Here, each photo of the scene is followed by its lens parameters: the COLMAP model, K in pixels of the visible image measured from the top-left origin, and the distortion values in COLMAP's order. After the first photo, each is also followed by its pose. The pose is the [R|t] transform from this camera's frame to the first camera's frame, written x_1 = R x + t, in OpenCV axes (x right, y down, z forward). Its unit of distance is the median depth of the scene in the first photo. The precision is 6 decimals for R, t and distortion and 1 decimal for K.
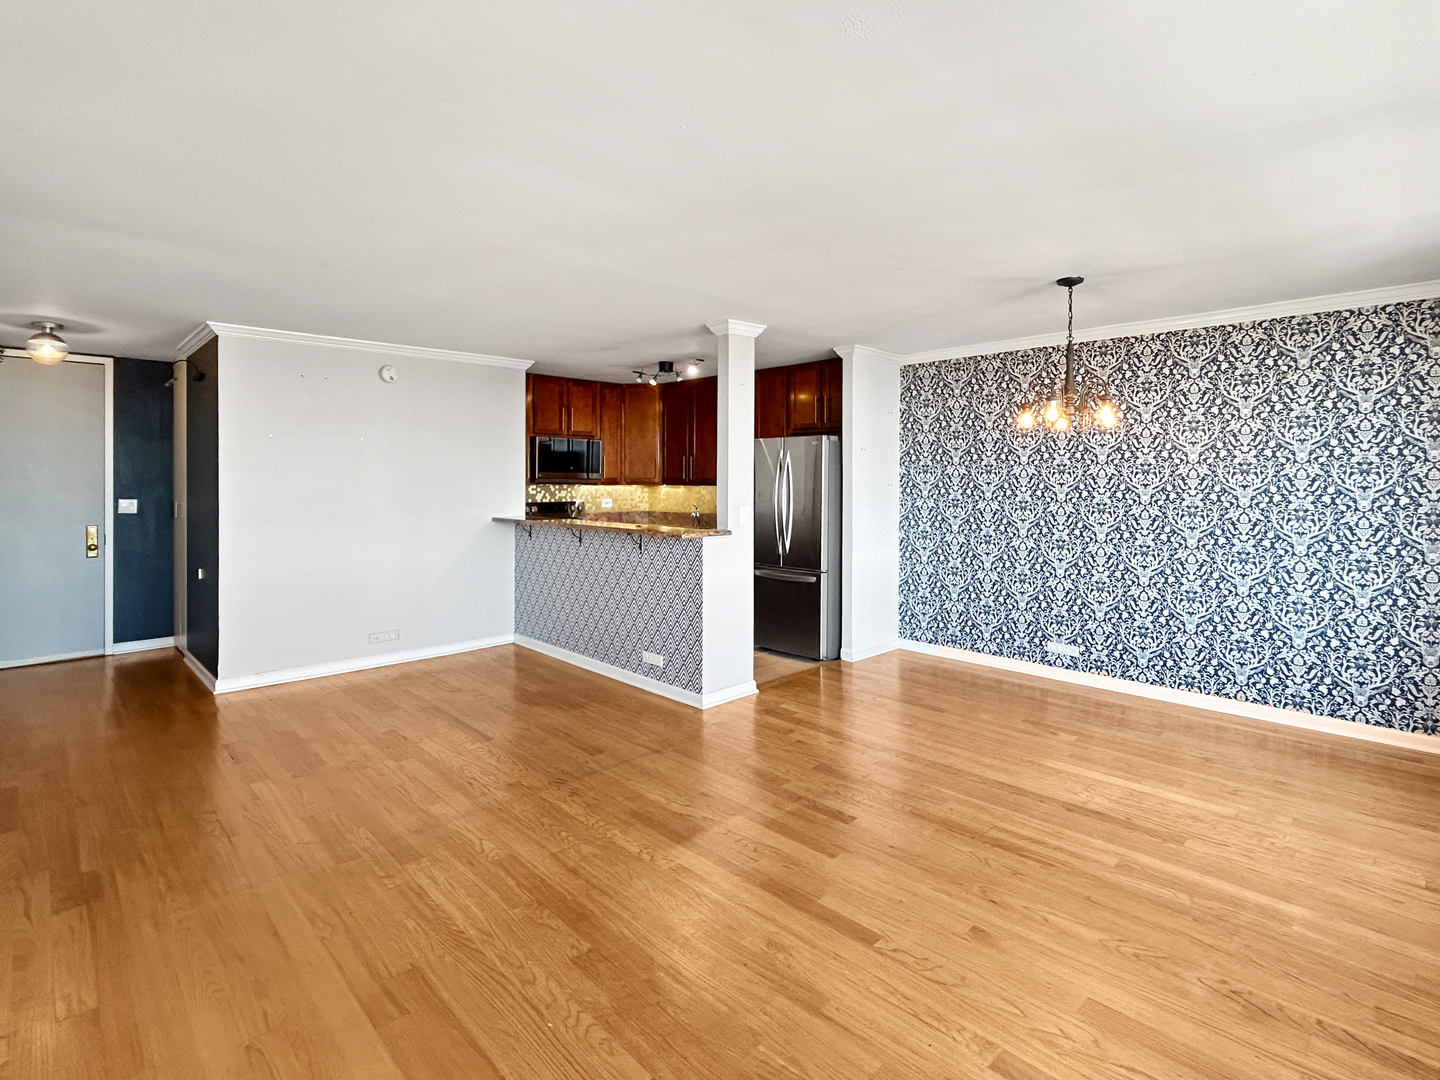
lens RADIAL K [[711.3, 0, 712.0], [0, 711.3, 484.9], [0, 0, 1]] dist [0.002780, -0.001075]
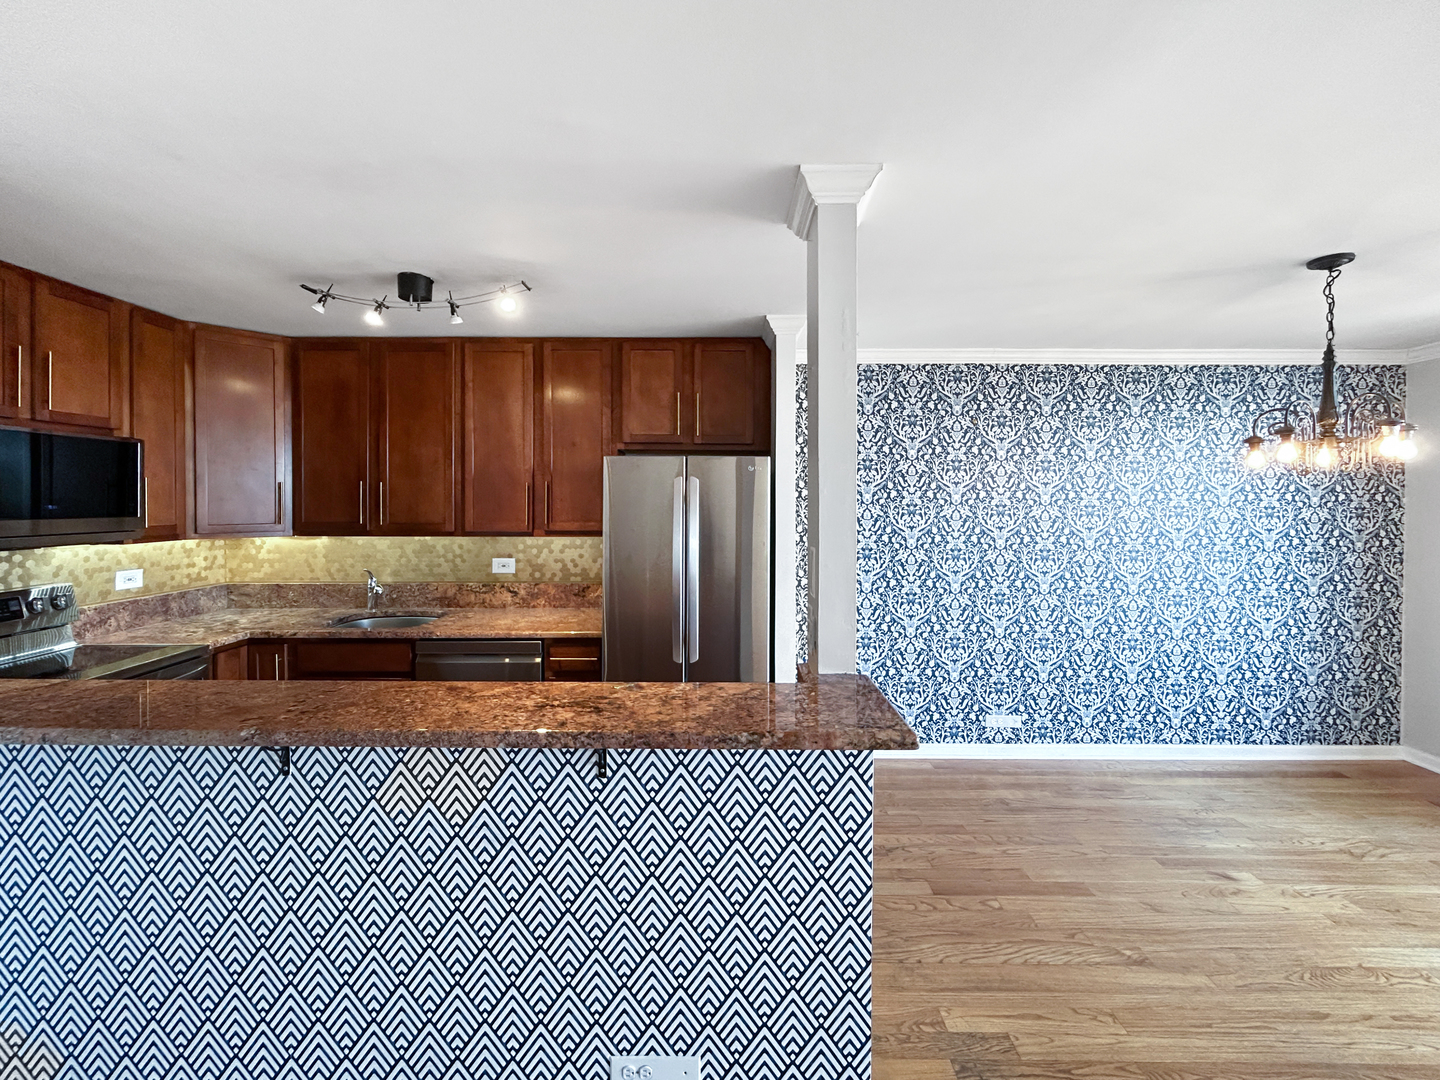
lens RADIAL K [[608.8, 0, 714.8], [0, 608.8, 507.2], [0, 0, 1]] dist [-0.003465, 0.001657]
pose [[0.693065, -0.014372, 0.720732, -0.245154], [0.005373, 0.999876, 0.014773, -0.035365], [-0.720856, -0.006366, 0.693056, 0.679588]]
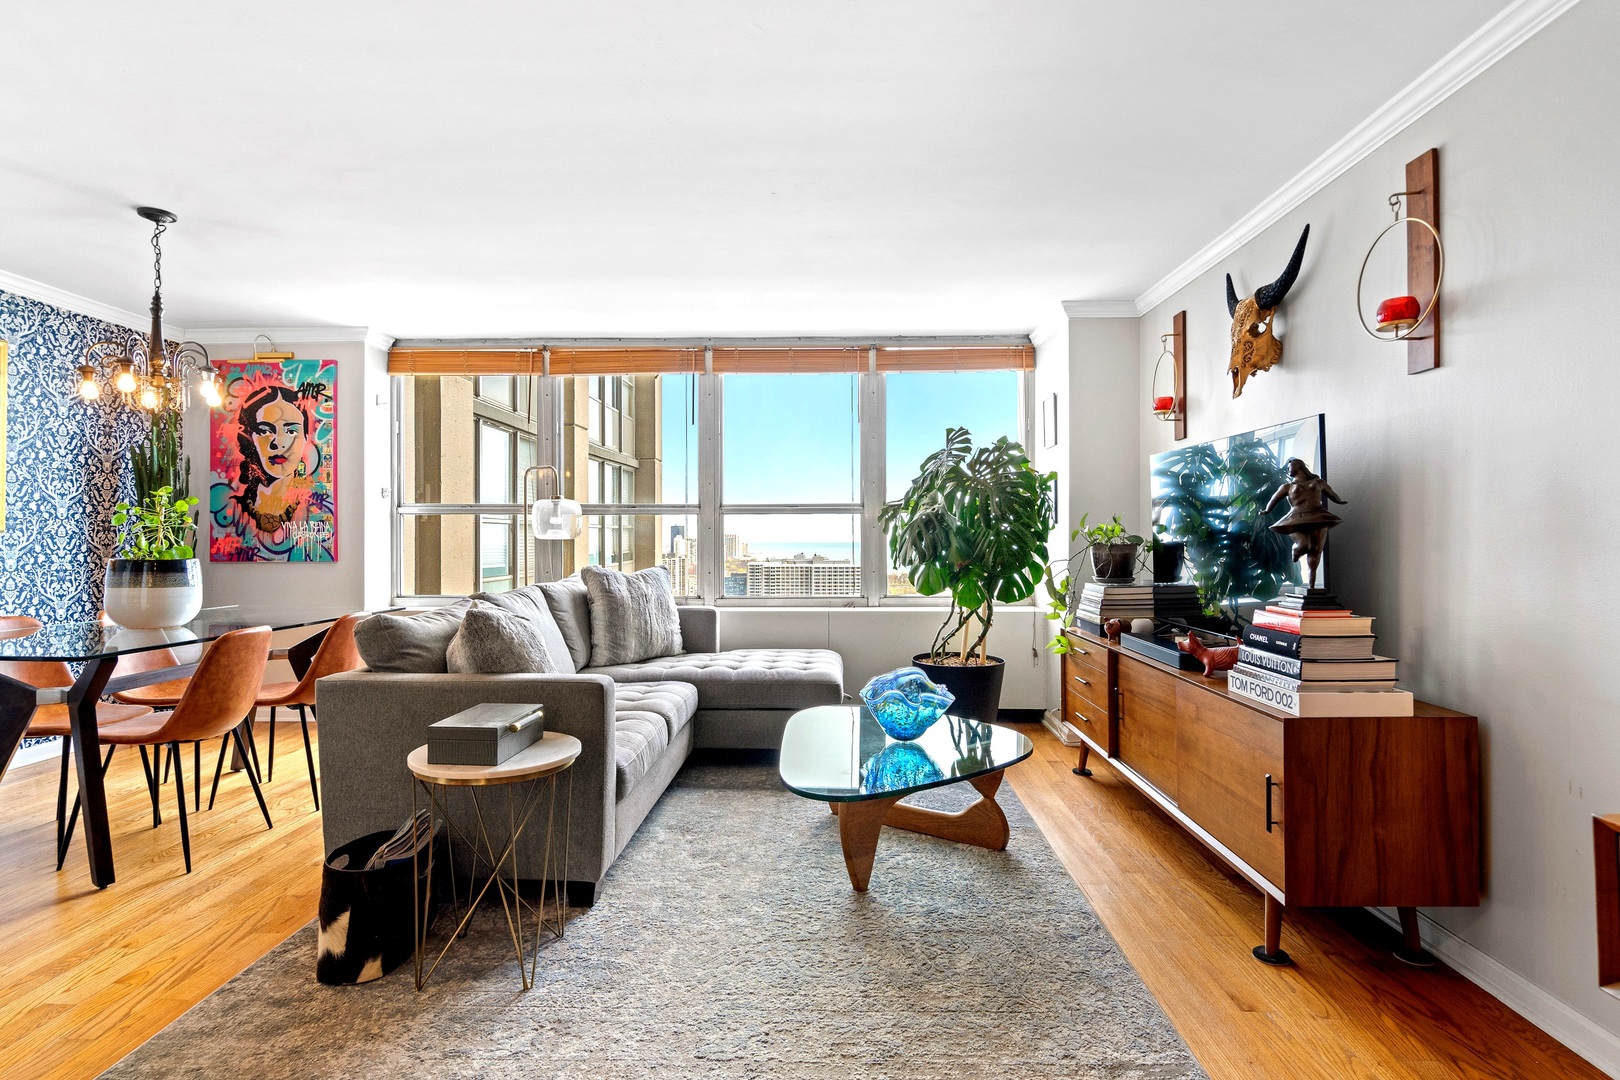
lens RADIAL K [[826.4, 0, 820.8], [0, 826.4, 534.7], [0, 0, 1]] dist [-0.000729, 0.001656]
pose [[-0.710588, 0.000435, 0.703608, -0.432044], [0.001265, 0.999999, 0.000658, 0.041824], [-0.703607, 0.001358, -0.710588, 0.754355]]
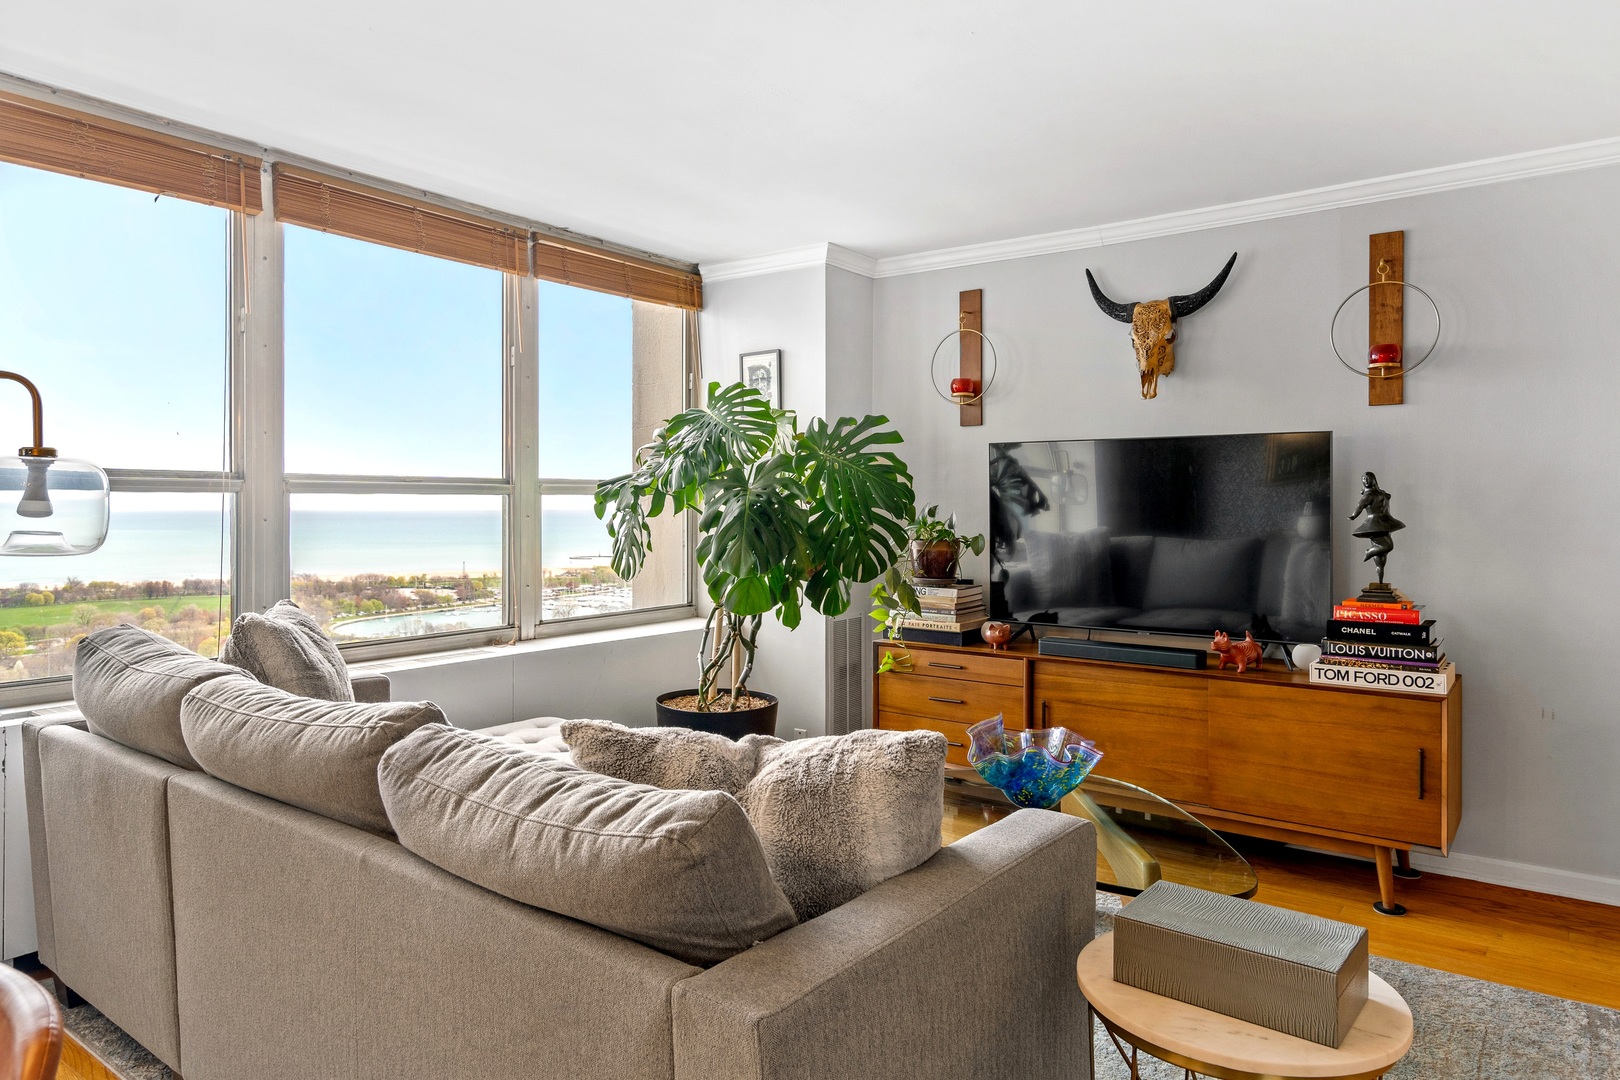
lens RADIAL K [[1011.9, 0, 805.0], [0, 1011.9, 517.0], [0, 0, 1]] dist [0.001048, 0.001722]
pose [[-0.985231, -0.001816, -0.171221, 0.141783], [-0.003641, 0.999940, 0.010347, 0.024937], [0.171192, 0.010817, -0.985178, 0.811999]]
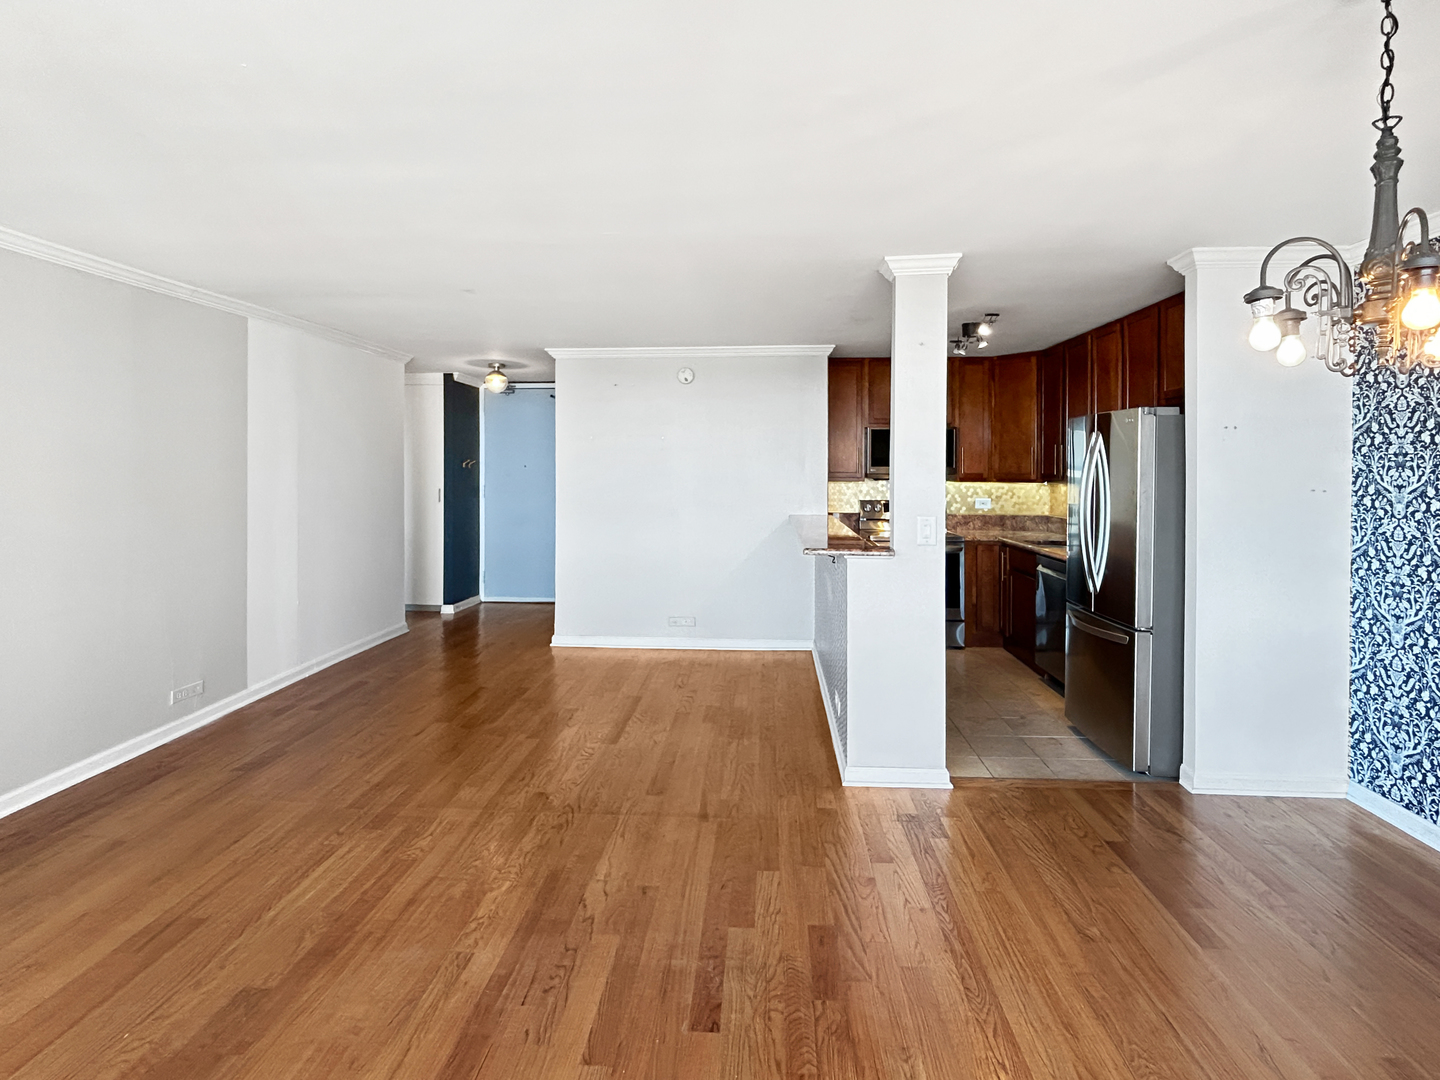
lens RADIAL K [[711.3, 0, 713.8], [0, 711.3, 465.8], [0, 0, 1]] dist [0.002780, -0.001075]
pose [[0.677126, -0.002350, -0.735863, 0.359062], [-0.008855, 0.999896, -0.011342, -0.008778], [0.735814, 0.014196, 0.677035, 0.313349]]
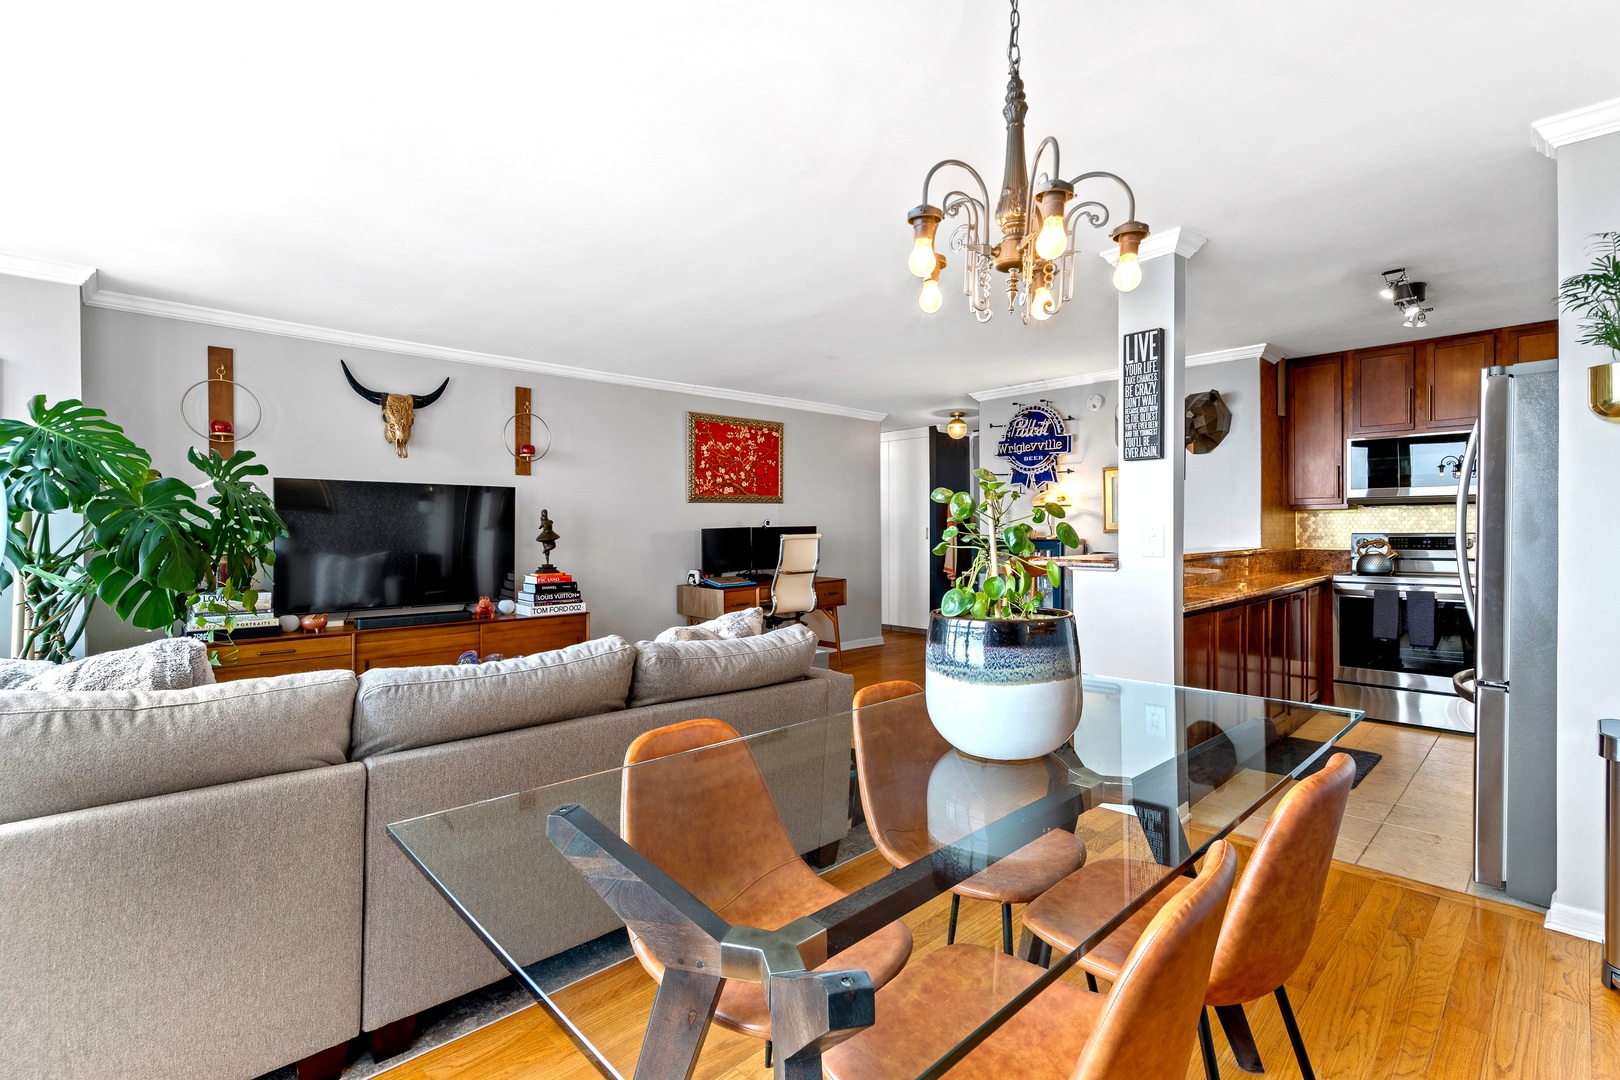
lens RADIAL K [[747.4, 0, 807.0], [0, 747.4, 535.5], [0, 0, 1]] dist [-0.007445, 0.003193]
pose [[0.007306, 0.007652, -0.999944, 0.619198], [0.000472, 0.999971, 0.007656, 0.027700], [0.999973, -0.000528, 0.007303, 0.581191]]
